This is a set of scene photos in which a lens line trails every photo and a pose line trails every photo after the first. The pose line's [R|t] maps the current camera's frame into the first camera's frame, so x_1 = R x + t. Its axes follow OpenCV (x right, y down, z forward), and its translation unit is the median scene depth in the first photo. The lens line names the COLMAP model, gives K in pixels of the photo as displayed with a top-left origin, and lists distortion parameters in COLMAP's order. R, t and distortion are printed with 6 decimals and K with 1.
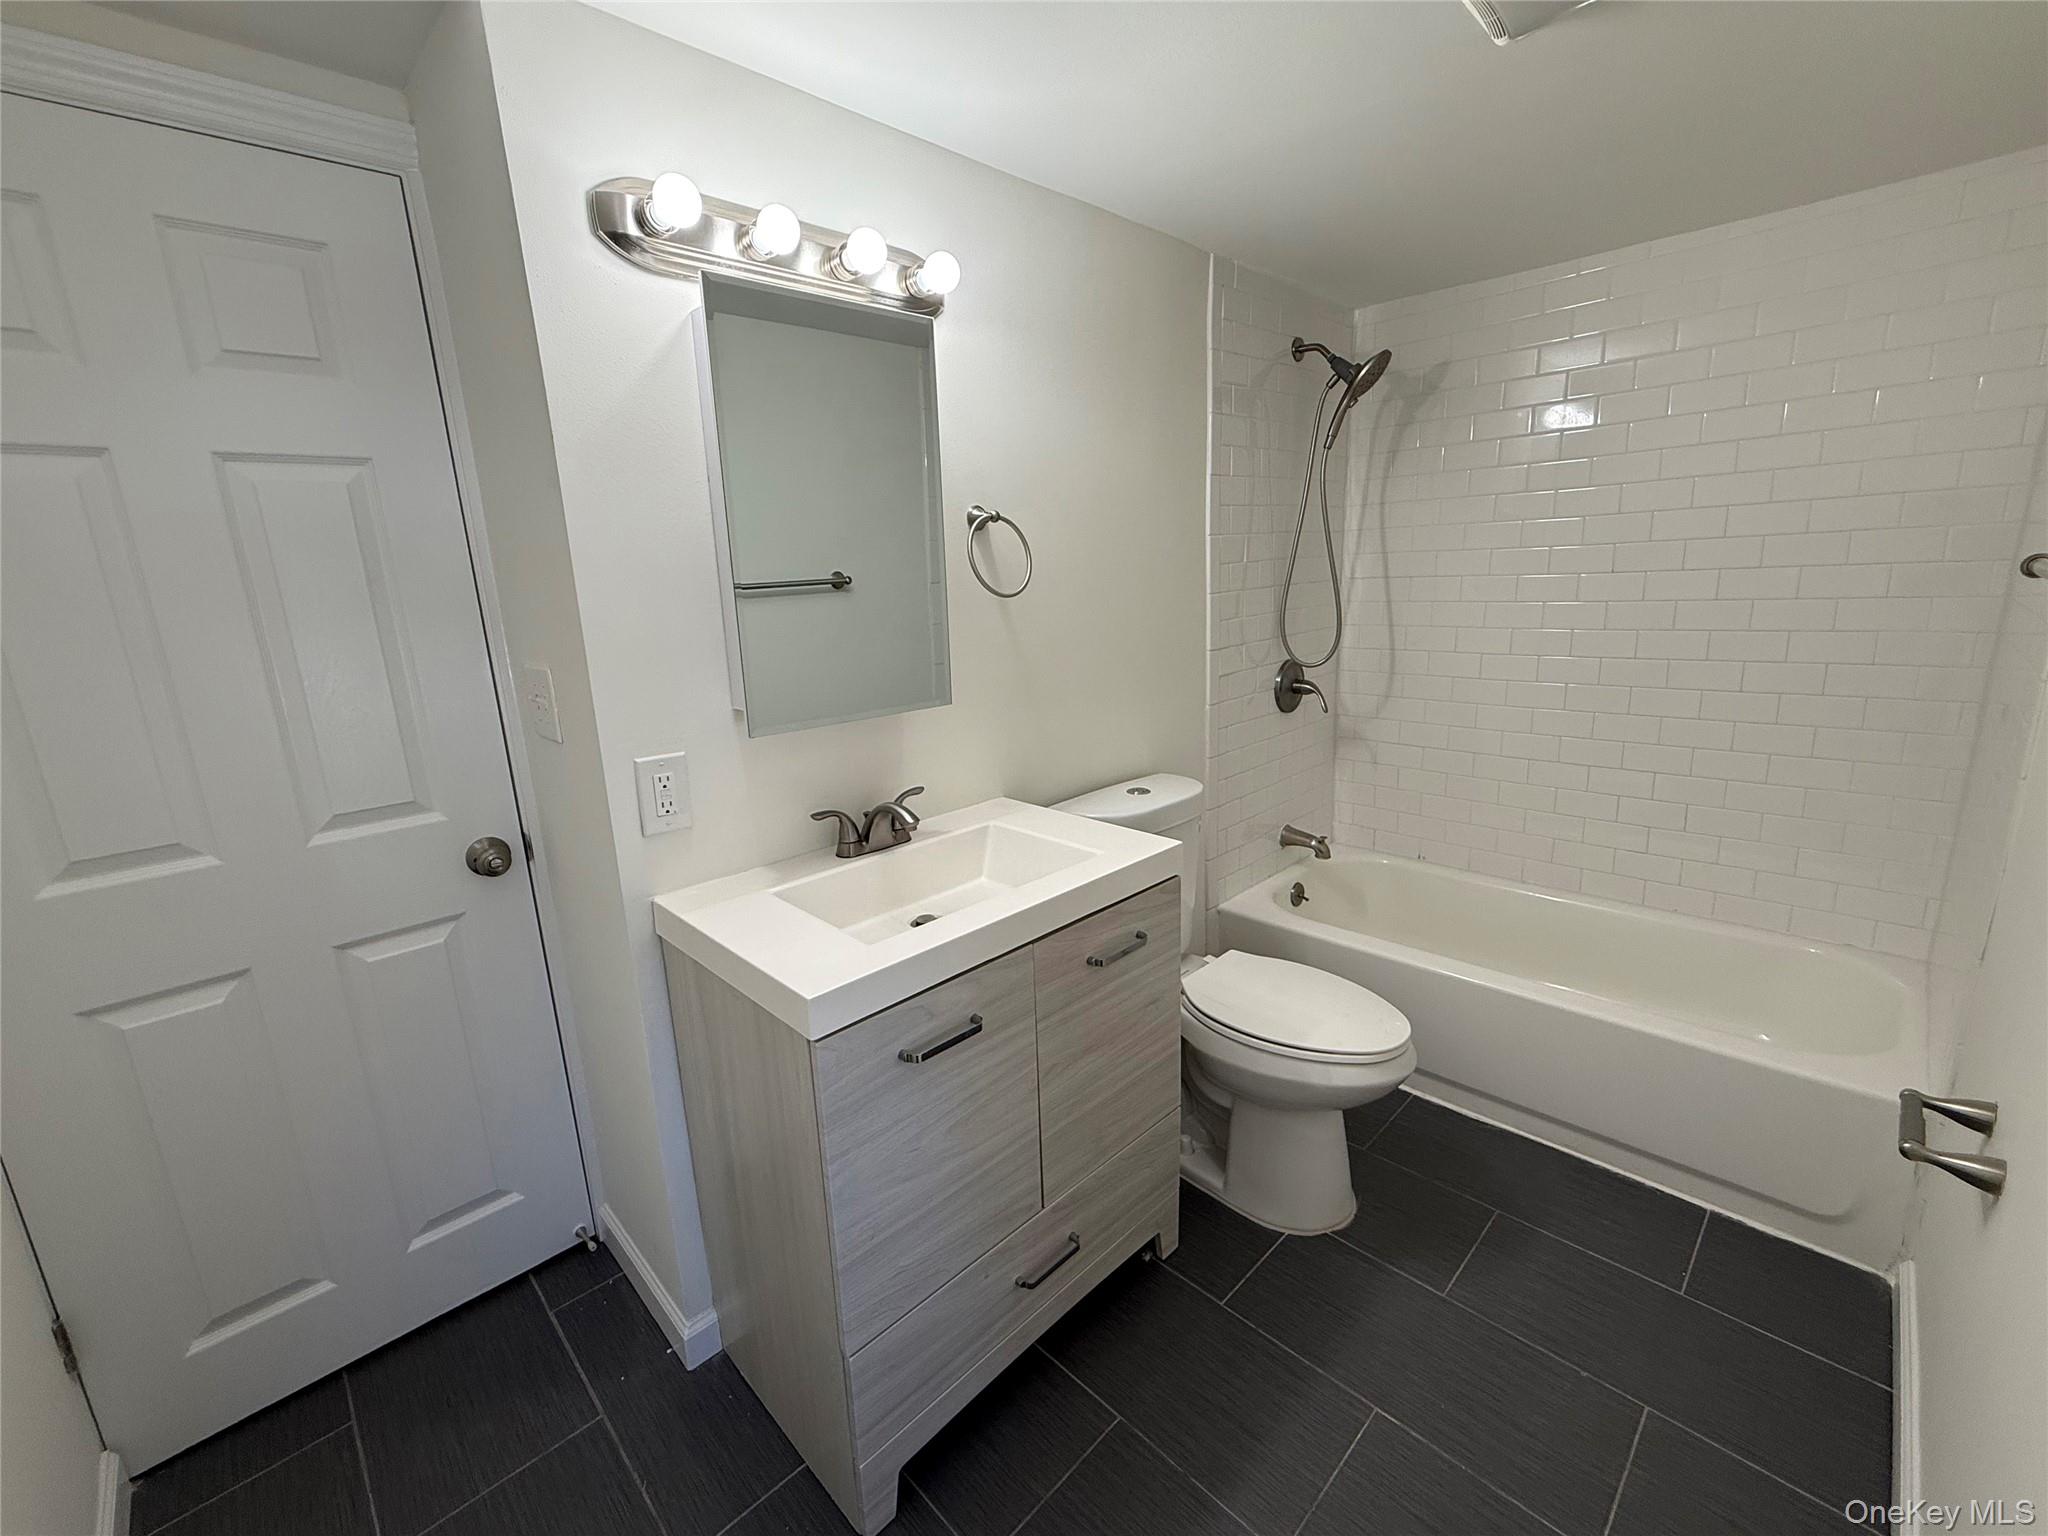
lens RADIAL K [[843.9, 0, 1018.5], [0, 843.9, 772.5], [0, 0, 1]] dist [0.000187, -0.000151]
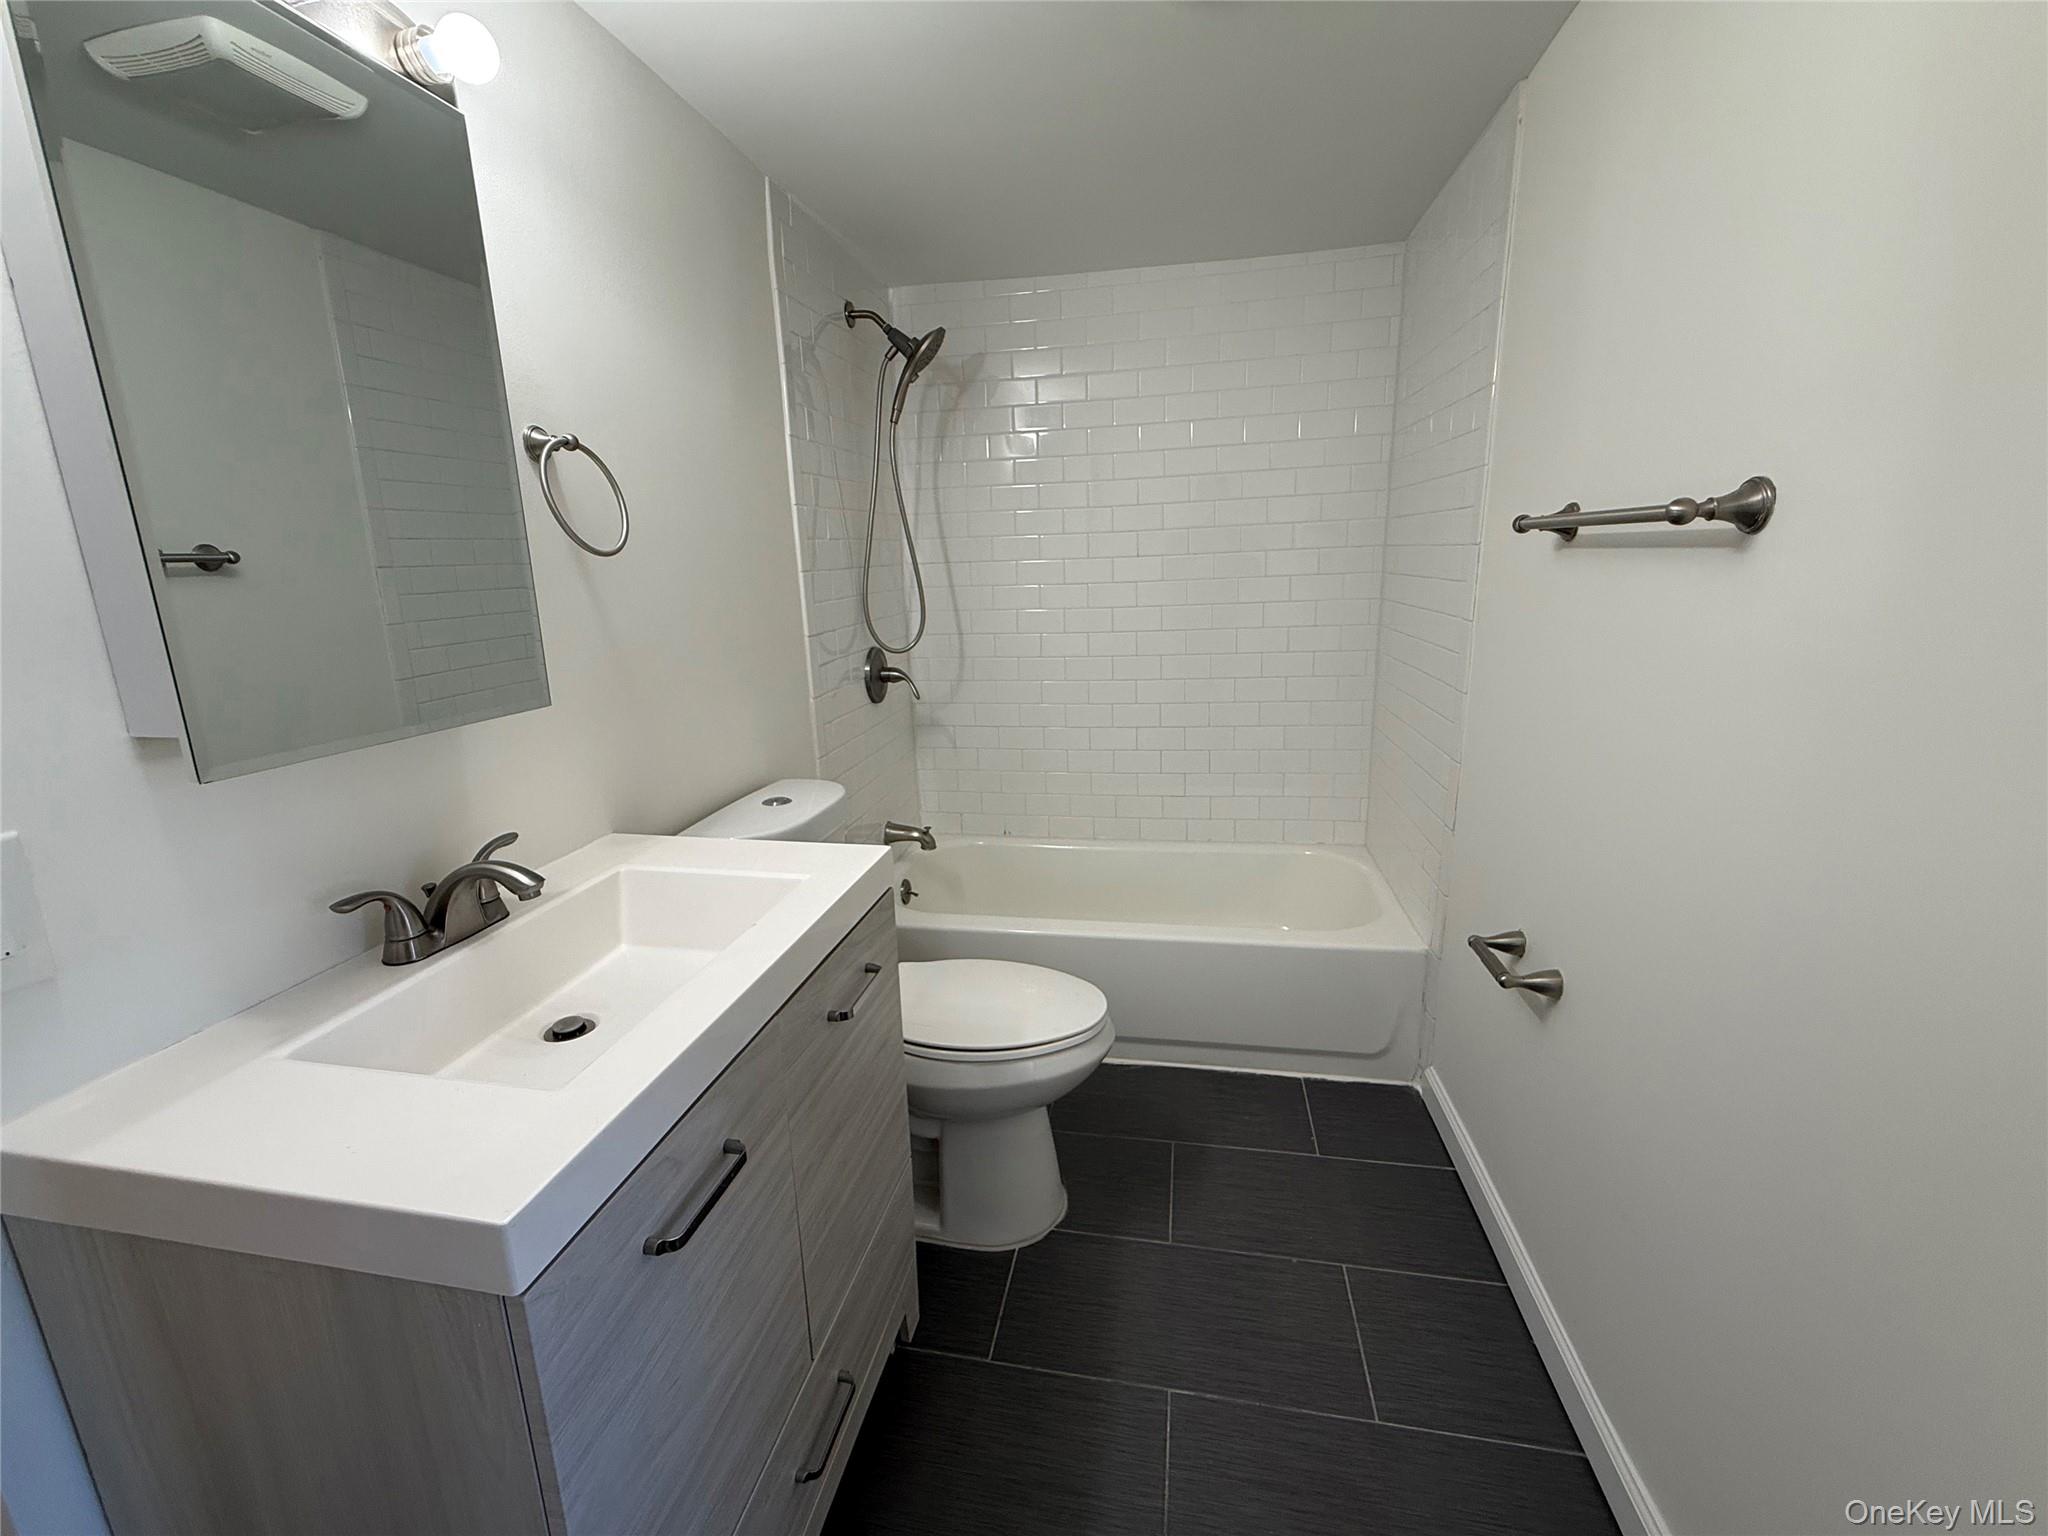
lens RADIAL K [[854.9, 0, 1024.0], [0, 854.9, 768.0], [0, 0, 1]] dist [-0.000412, 0.000641]
pose [[0.824800, -0.119361, 0.552683, -0.134113], [0.129394, 0.991371, 0.021001, 0.003928], [-0.550420, 0.054192, 0.833127, 0.186762]]
